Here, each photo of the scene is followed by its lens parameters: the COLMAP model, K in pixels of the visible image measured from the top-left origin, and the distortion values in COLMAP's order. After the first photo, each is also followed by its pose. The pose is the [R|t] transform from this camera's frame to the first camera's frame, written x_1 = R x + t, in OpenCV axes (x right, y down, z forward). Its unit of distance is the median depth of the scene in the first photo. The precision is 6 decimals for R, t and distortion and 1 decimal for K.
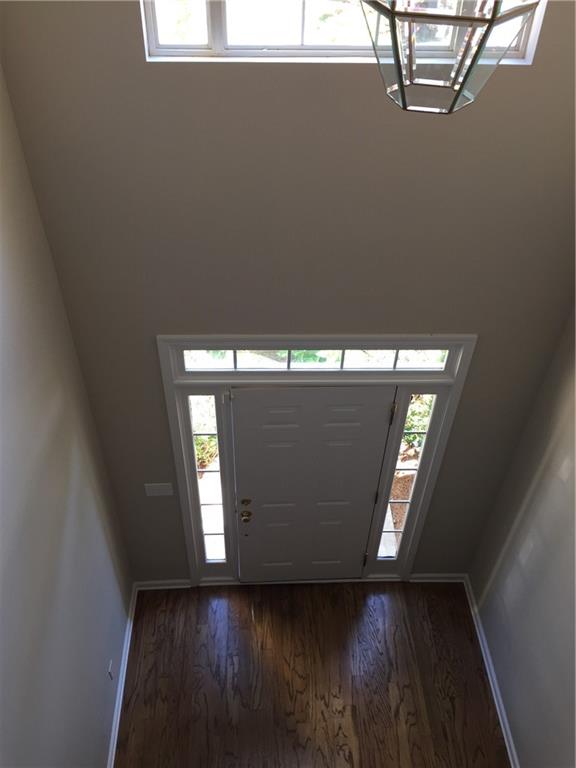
lens RADIAL K [[670.3, 0, 287.7], [0, 670.3, 383.8], [0, 0, 1]] dist [0.077799, -0.101436]
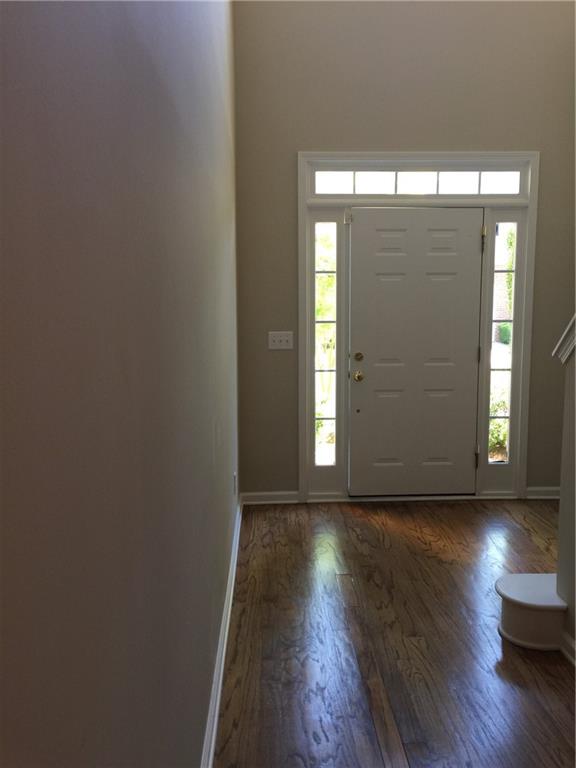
lens RADIAL K [[670.3, 0, 294.7], [0, 670.3, 389.5], [0, 0, 1]] dist [0.077799, -0.101436]
pose [[0.999578, -0.028869, 0.003130, -0.164064], [0.024924, 0.797663, -0.602588, 0.832708], [0.014899, 0.602412, 0.798046, 0.161665]]
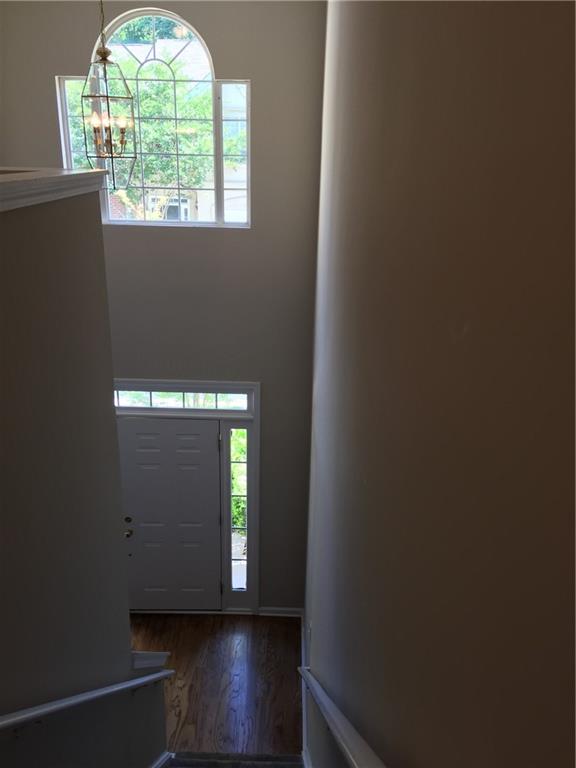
lens RADIAL K [[670.3, 0, 289.2], [0, 670.3, 381.6], [0, 0, 1]] dist [0.077799, -0.101436]
pose [[0.998606, 0.015805, -0.050357, 0.334763], [-0.035018, 0.912272, -0.408085, 0.463886], [0.039489, 0.409280, 0.911554, -0.401376]]
